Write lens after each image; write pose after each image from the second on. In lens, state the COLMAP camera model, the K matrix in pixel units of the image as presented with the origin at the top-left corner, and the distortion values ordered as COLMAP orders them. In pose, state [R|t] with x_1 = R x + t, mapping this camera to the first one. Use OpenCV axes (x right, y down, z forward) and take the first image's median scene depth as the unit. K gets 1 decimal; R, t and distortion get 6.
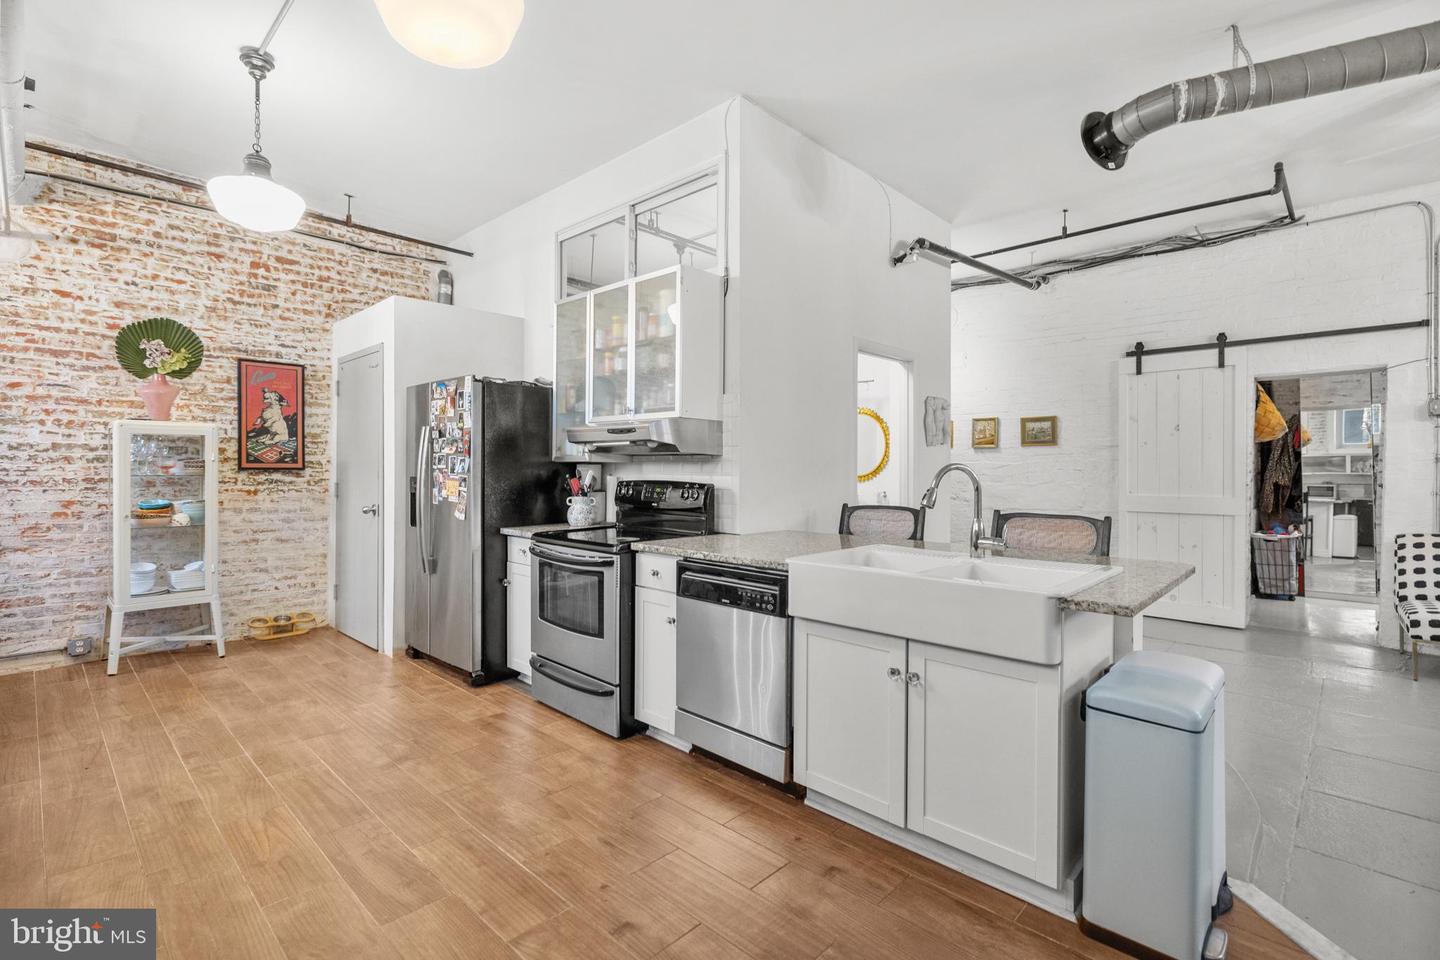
lens RADIAL K [[657.8, 0, 720.6], [0, 657.8, 469.9], [0, 0, 1]] dist [-0.001205, 0.000201]
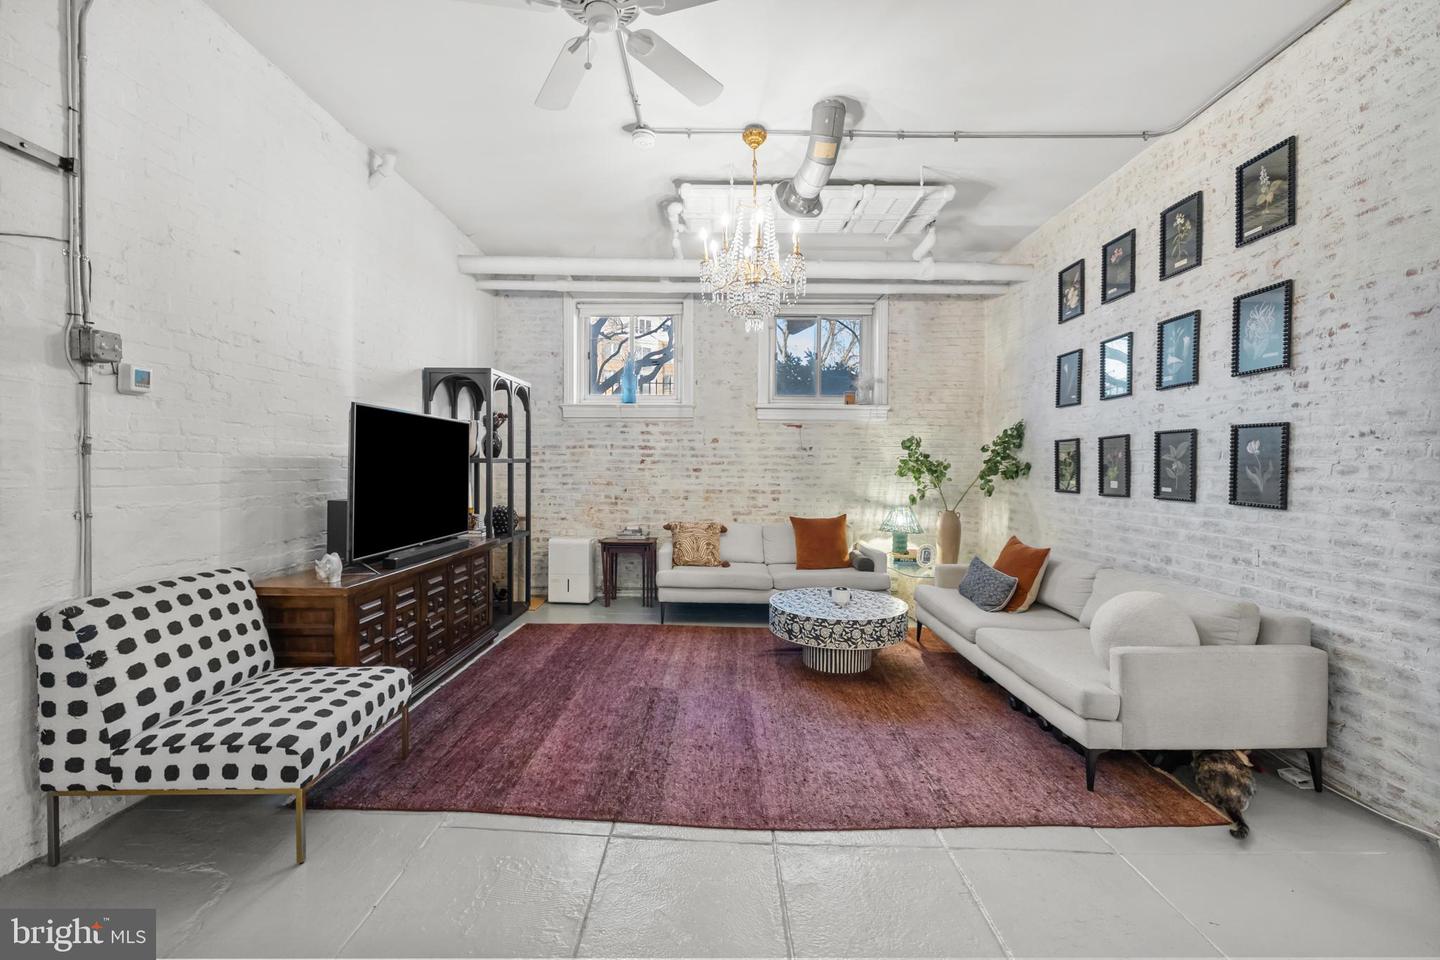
lens RADIAL K [[615.0, 0, 717.9], [0, 615.0, 477.0], [0, 0, 1]] dist [0.001384, 0.000251]
pose [[-0.686076, -0.022427, 0.727185, 0.440873], [-0.009625, 0.999717, 0.021751, -0.008375], [-0.727467, 0.007923, -0.686097, 1.029674]]
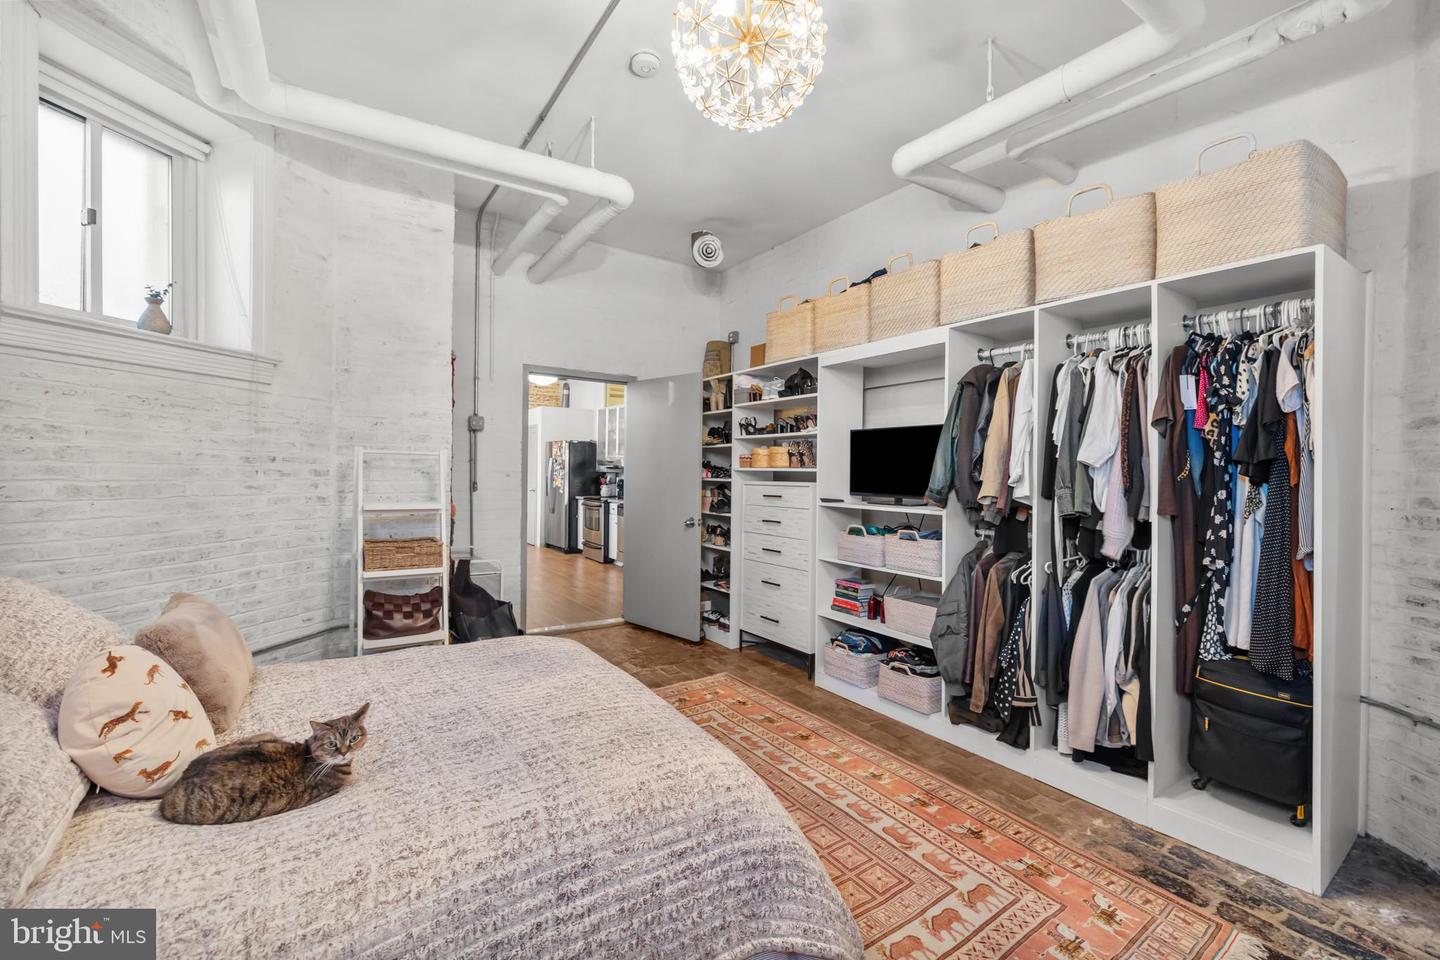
lens RADIAL K [[606.4, 0, 717.4], [0, 606.4, 479.7], [0, 0, 1]] dist [-0.000757, 0.000405]
pose [[0.976609, 0.012560, -0.214655, 0.693060], [-0.009974, 0.999864, 0.013123, -0.016752], [0.214791, -0.010675, 0.976602, -1.176614]]
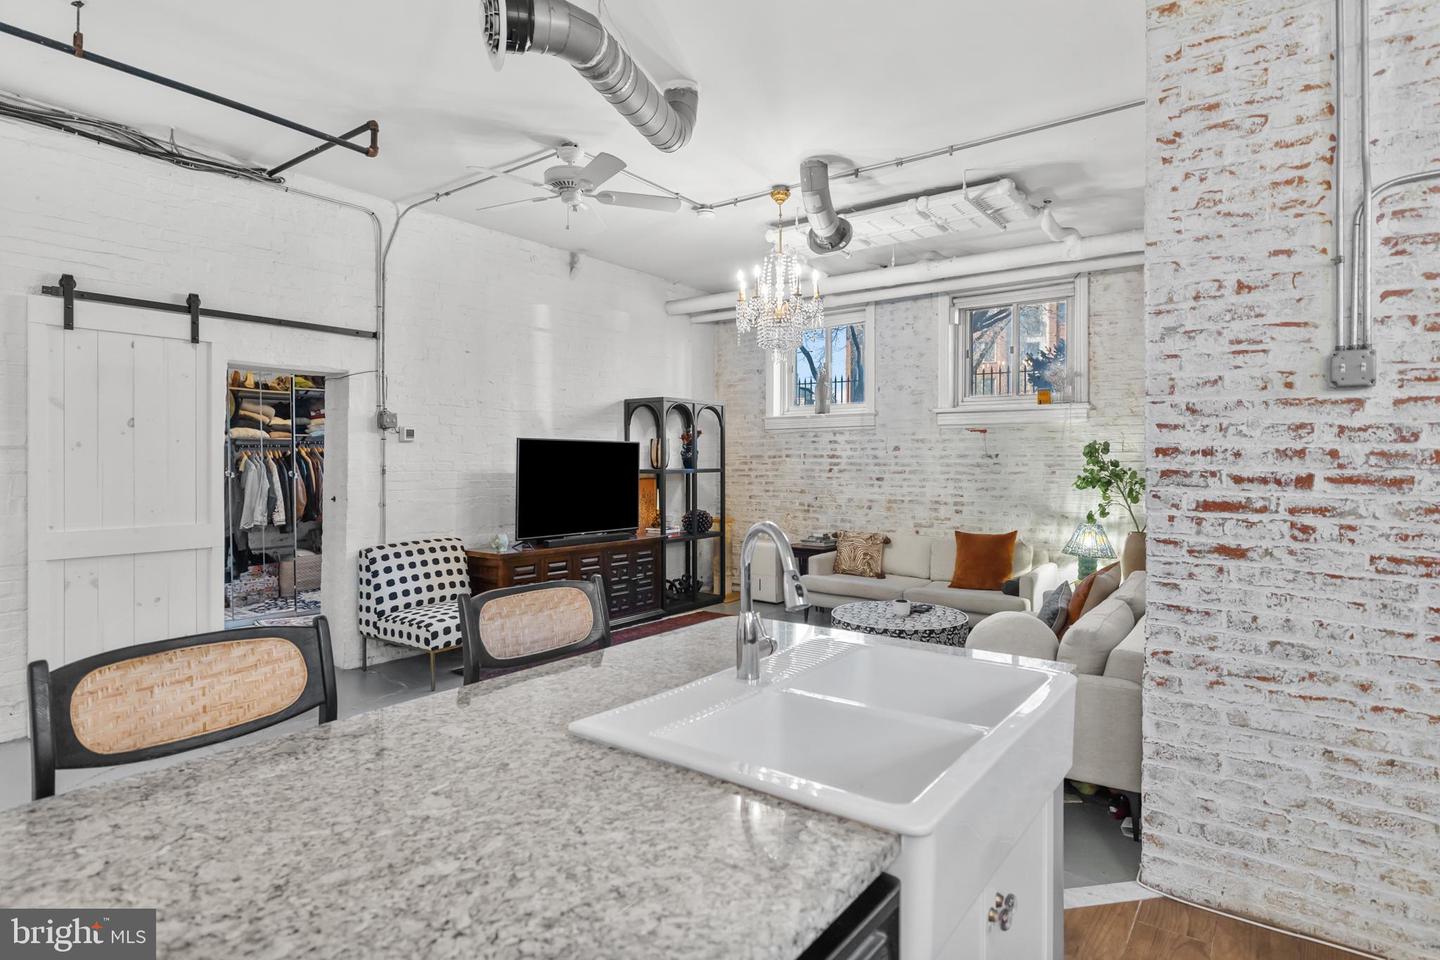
lens RADIAL K [[761.9, 0, 730.5], [0, 761.9, 464.2], [0, 0, 1]] dist [-0.009934, 0.001715]
pose [[-0.126670, -0.006007, 0.991927, -0.162674], [-0.002328, 0.999981, 0.005758, -0.035860], [-0.991942, -0.001580, -0.126681, 0.643105]]
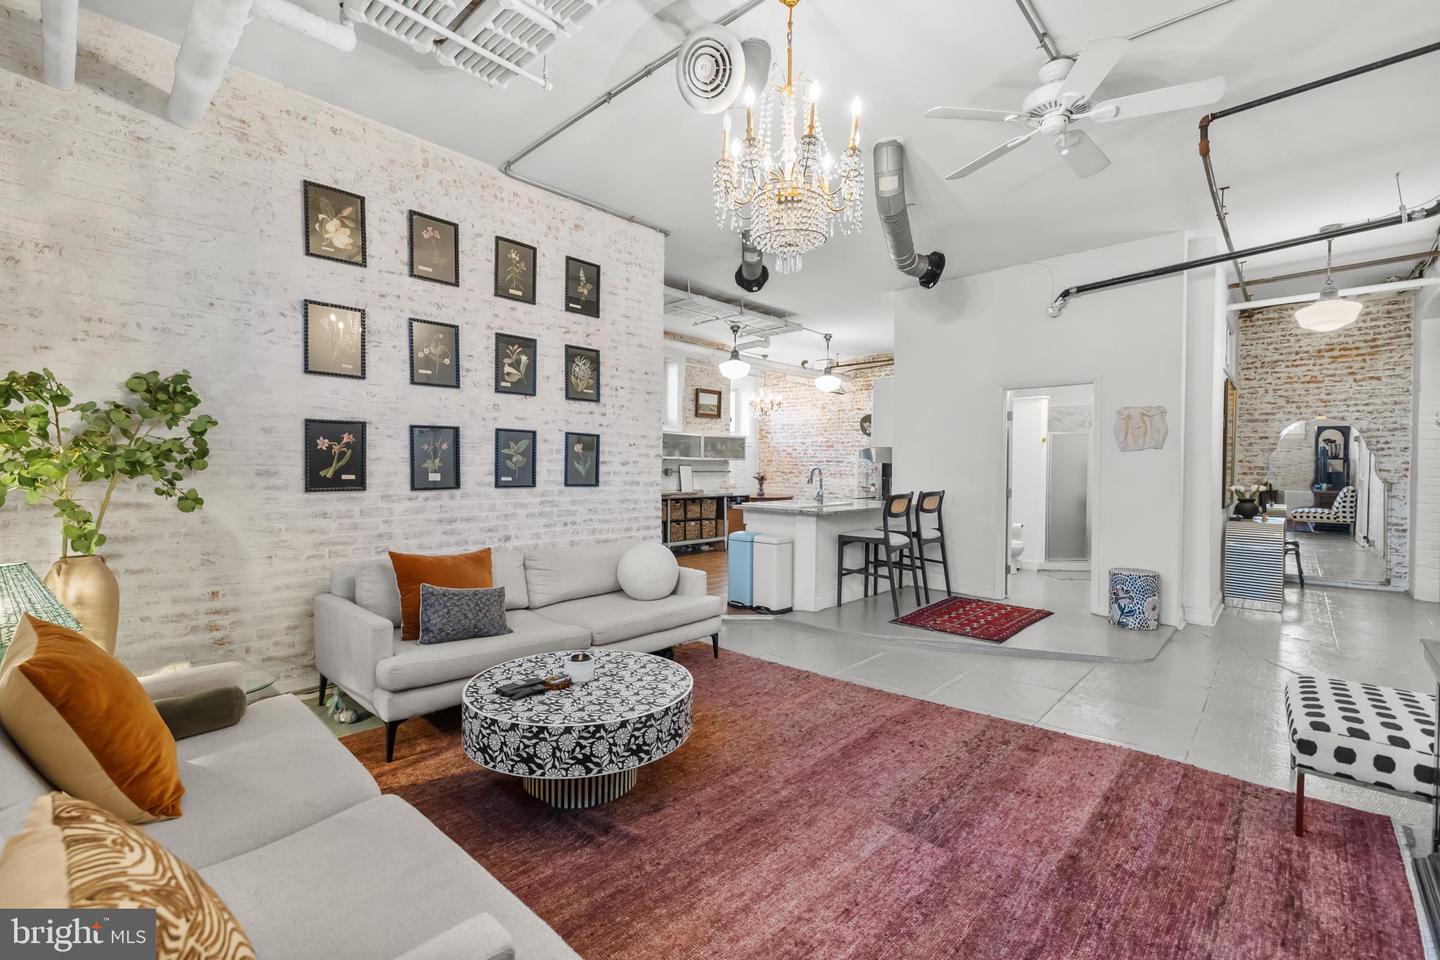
lens RADIAL K [[623.1, 0, 719.4], [0, 623.1, 478.3], [0, 0, 1]] dist [0.000166, -0.000056]
pose [[0.012896, 0.013465, -0.999826, 1.625974], [-0.010034, 0.999861, 0.013336, 0.003657], [0.999866, 0.009861, 0.013030, 0.343514]]
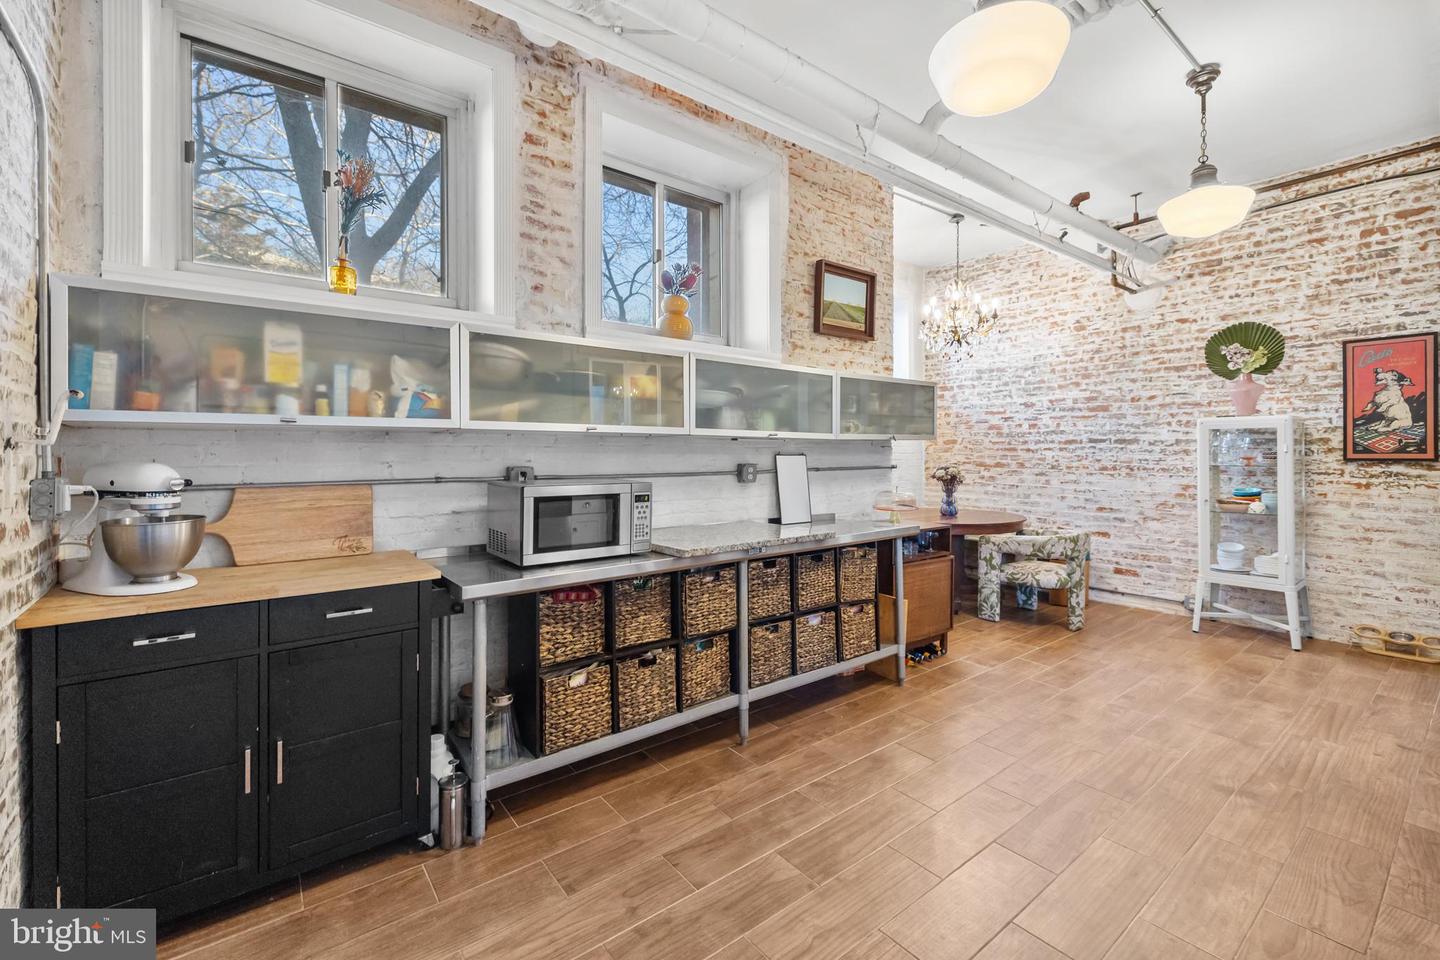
lens RADIAL K [[618.7, 0, 720.7], [0, 618.7, 454.2], [0, 0, 1]] dist [0.001318, -0.000521]
pose [[-0.145344, -0.001779, -0.989380, 0.292974], [0.001408, 0.999997, -0.002005, -0.009945], [0.989380, -0.001685, -0.145341, 0.280821]]
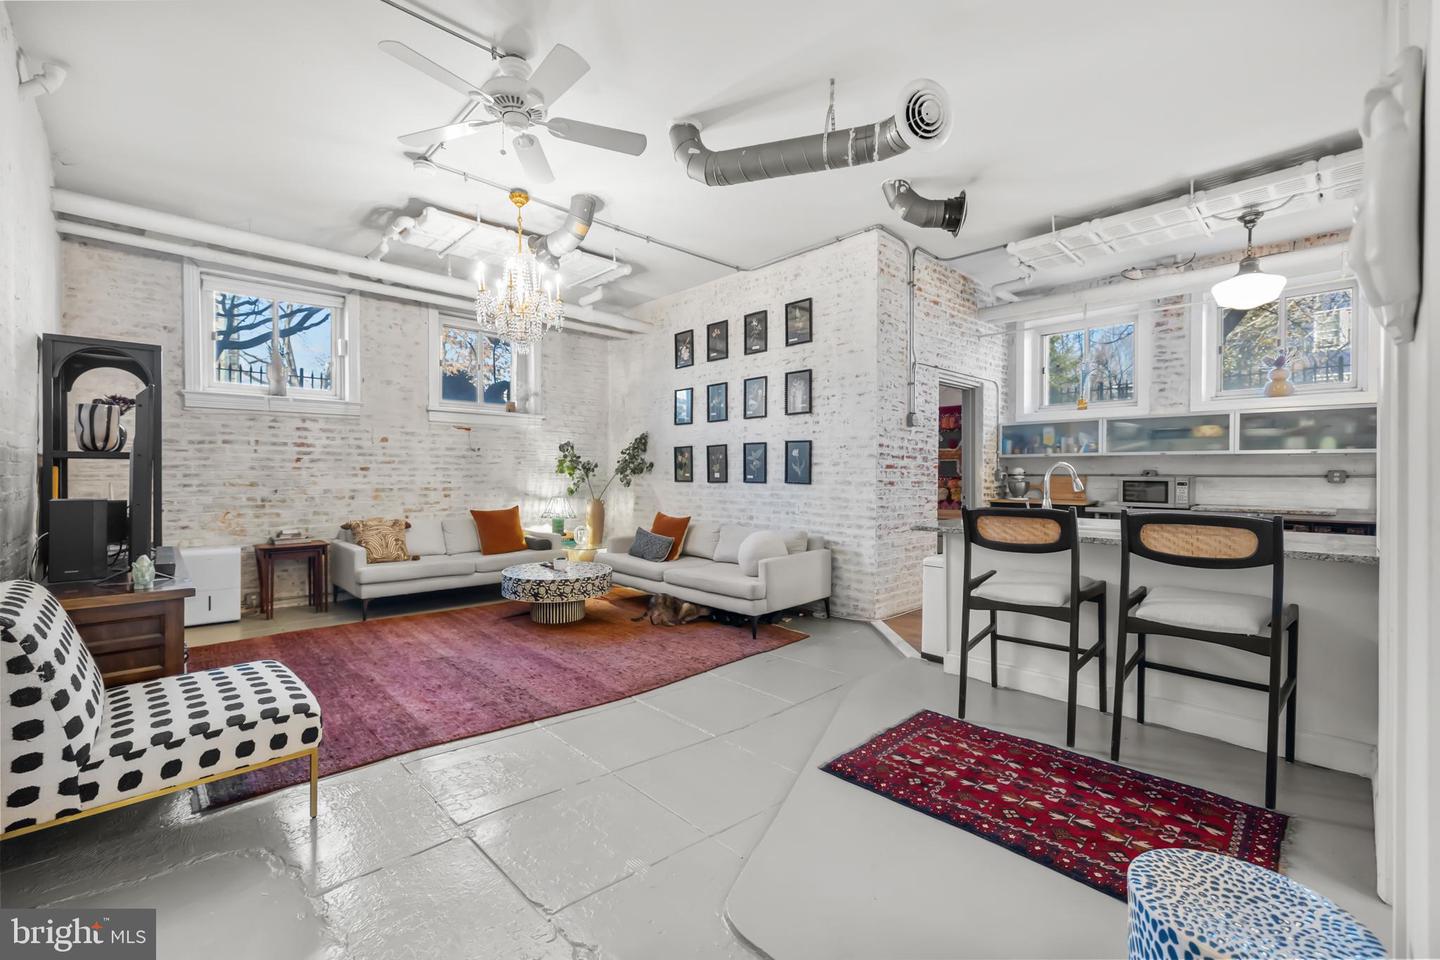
lens RADIAL K [[606.4, 0, 717.4], [0, 606.4, 479.7], [0, 0, 1]] dist [-0.000757, 0.000405]
pose [[-0.998858, -0.005407, 0.047479, 0.638576], [-0.004827, 0.999912, 0.012321, 0.010629], [-0.047541, 0.012078, -0.998796, 1.433528]]
